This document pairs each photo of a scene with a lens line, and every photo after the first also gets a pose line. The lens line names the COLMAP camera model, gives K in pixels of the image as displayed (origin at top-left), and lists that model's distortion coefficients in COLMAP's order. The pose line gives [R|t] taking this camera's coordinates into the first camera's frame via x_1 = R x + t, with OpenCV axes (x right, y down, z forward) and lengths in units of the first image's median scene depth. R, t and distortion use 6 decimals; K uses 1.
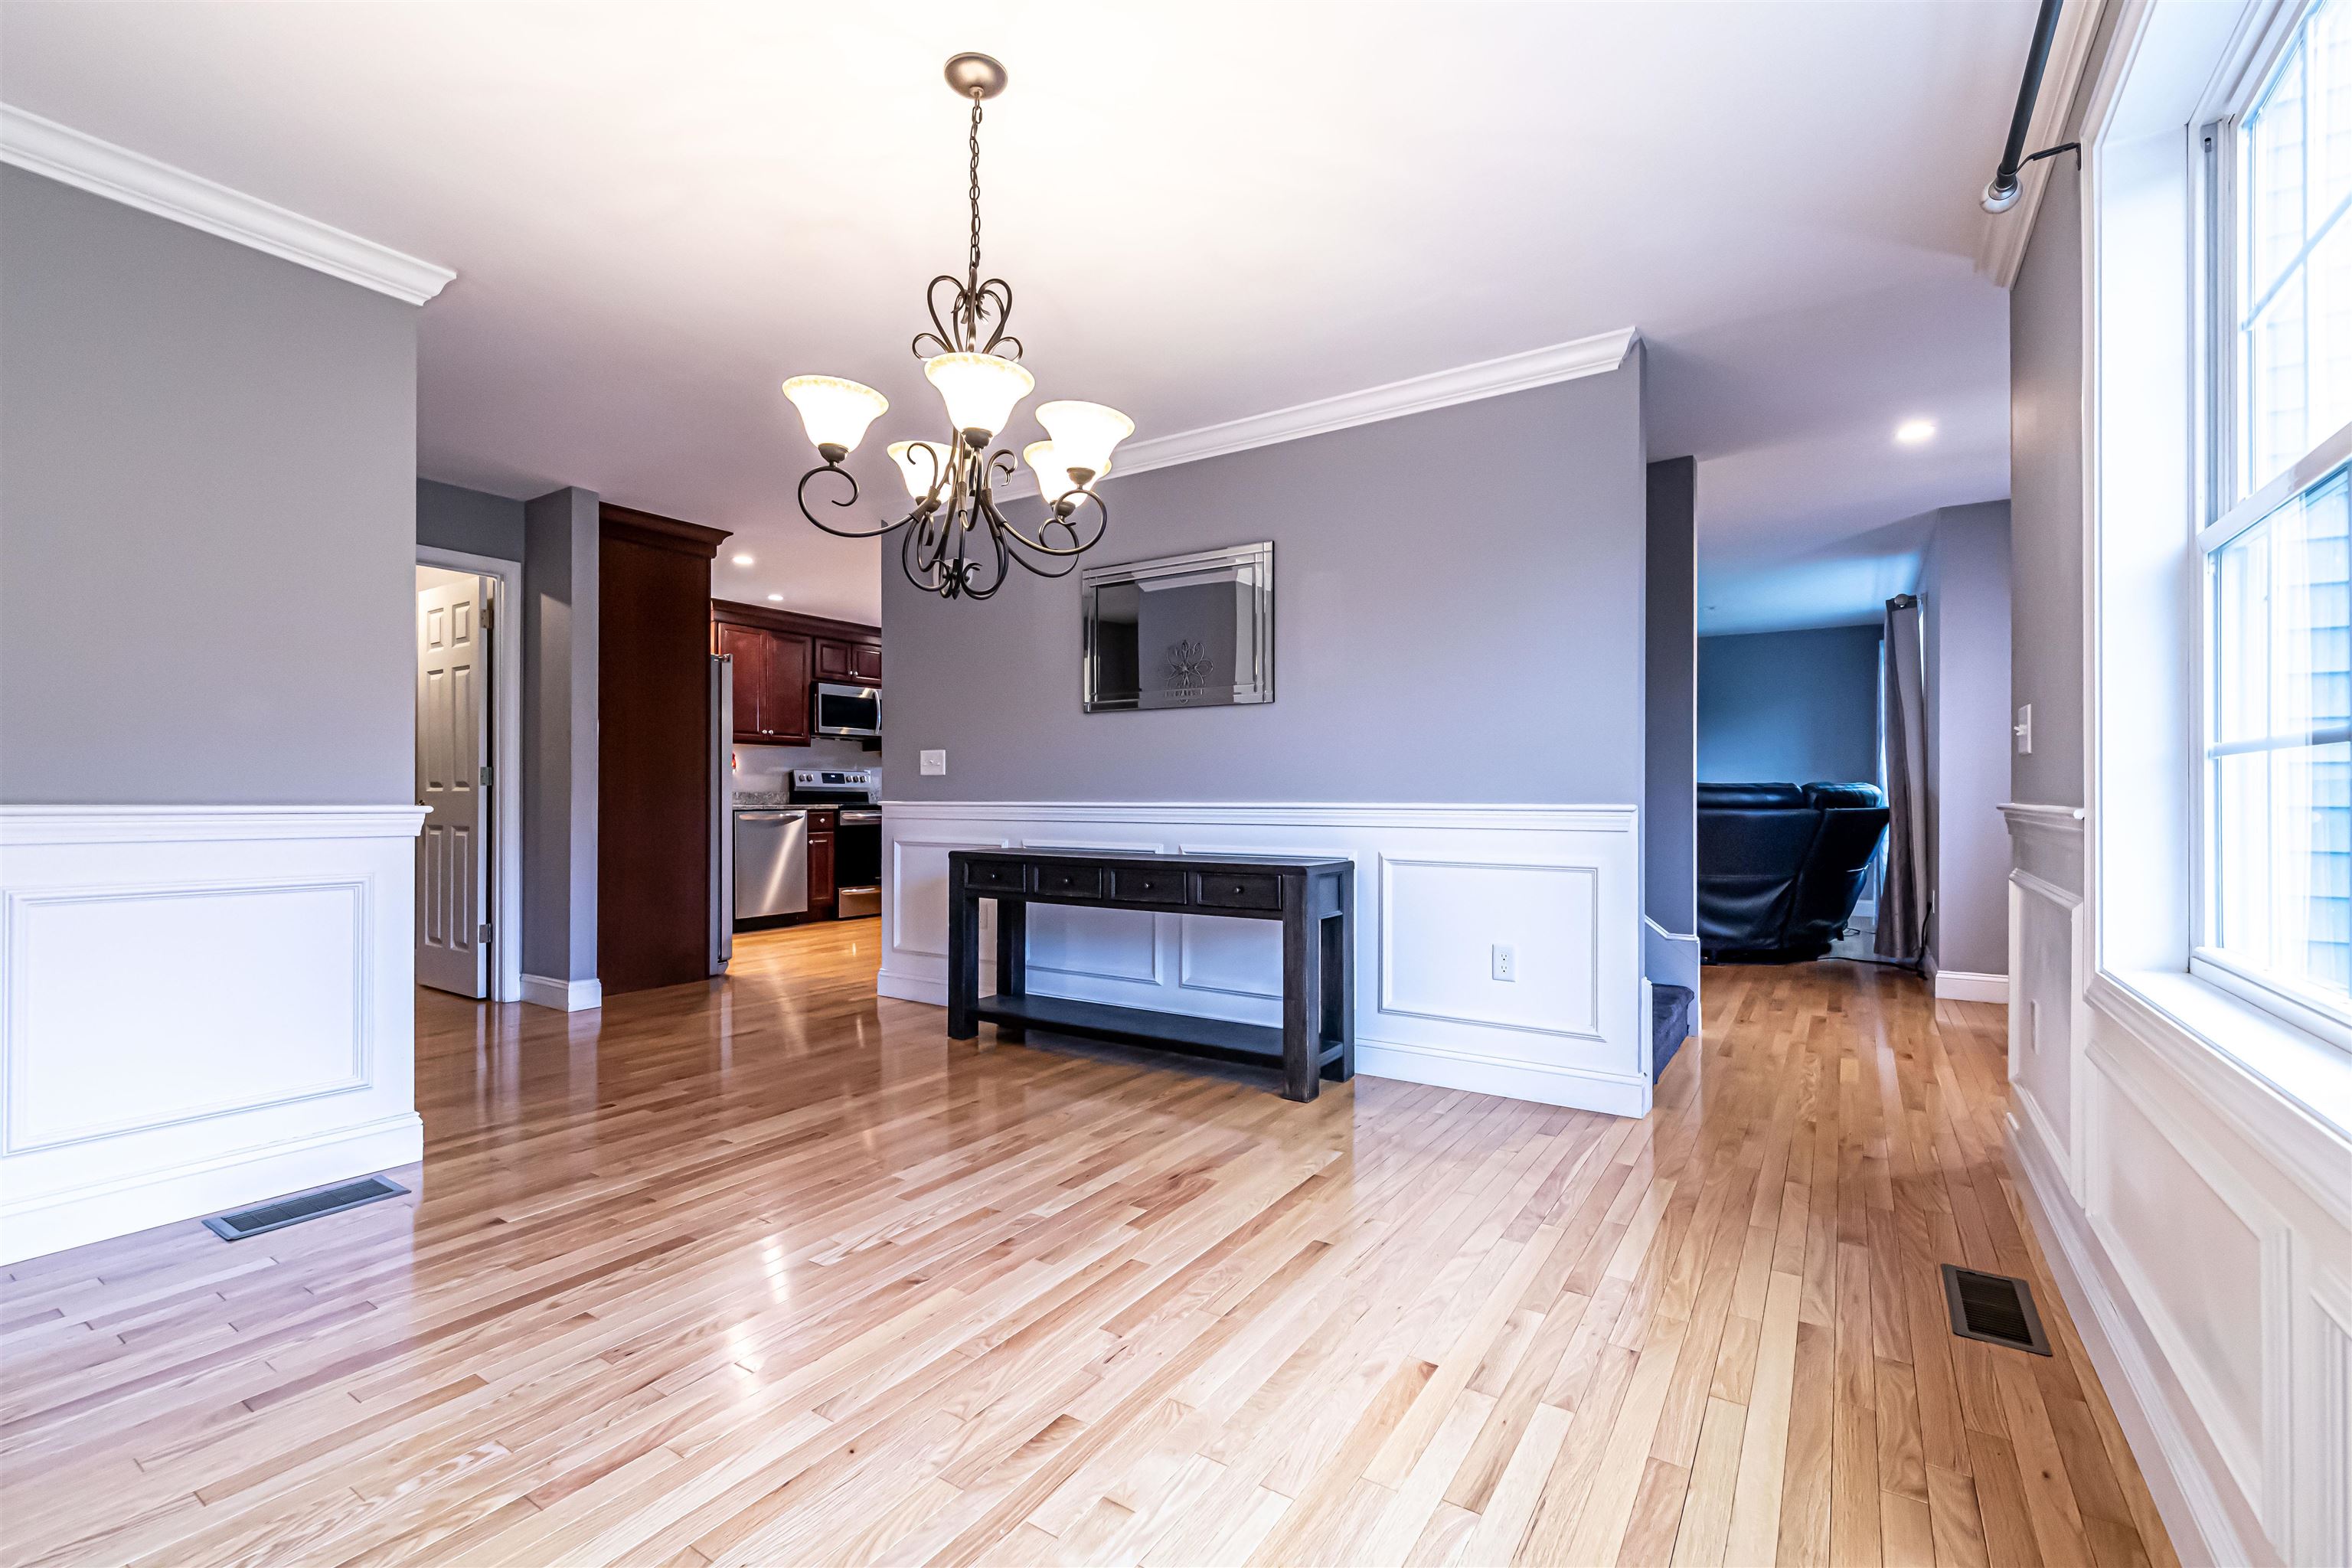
lens RADIAL K [[1024.4, 0, 1167.5], [0, 1024.4, 791.3], [0, 0, 1]] dist [0.002652, -0.000547]
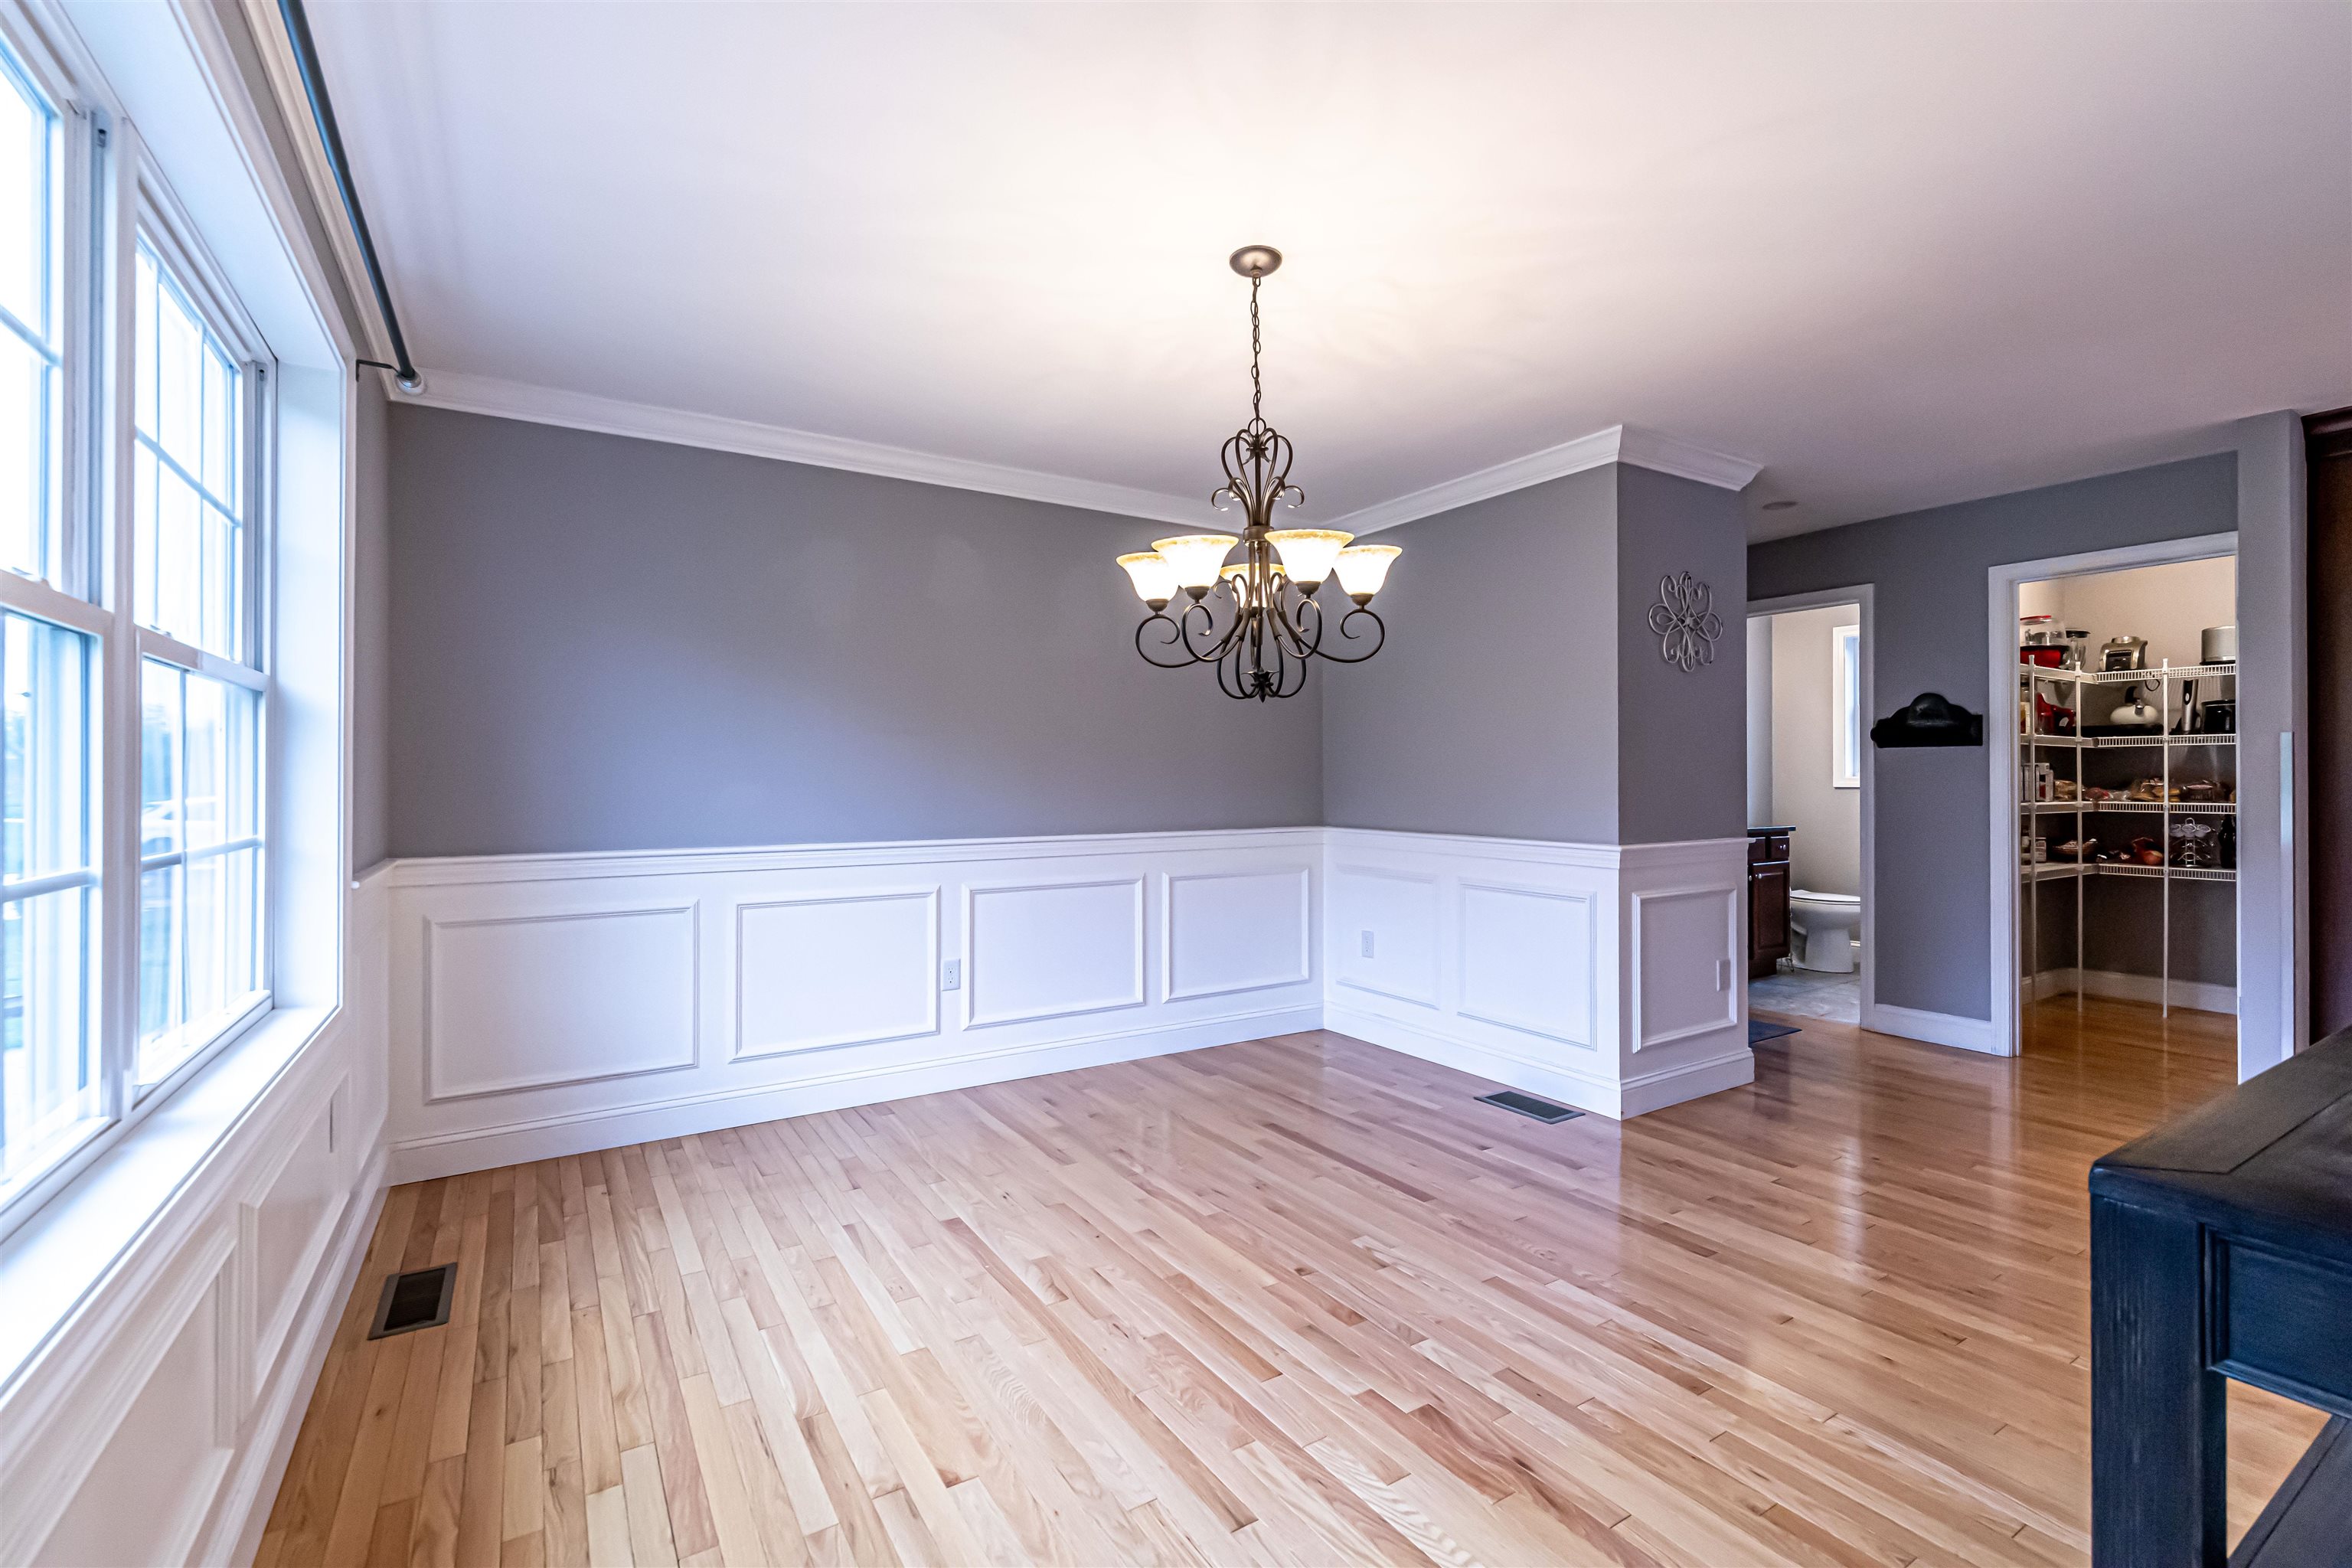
lens RADIAL K [[1024.4, 0, 1181.1], [0, 1024.4, 777.3], [0, 0, 1]] dist [0.002652, -0.000547]
pose [[-0.404731, -0.004484, -0.914425, 0.882898], [0.006585, 0.999948, -0.007818, -0.085924], [0.914412, -0.009185, -0.404681, 1.327599]]
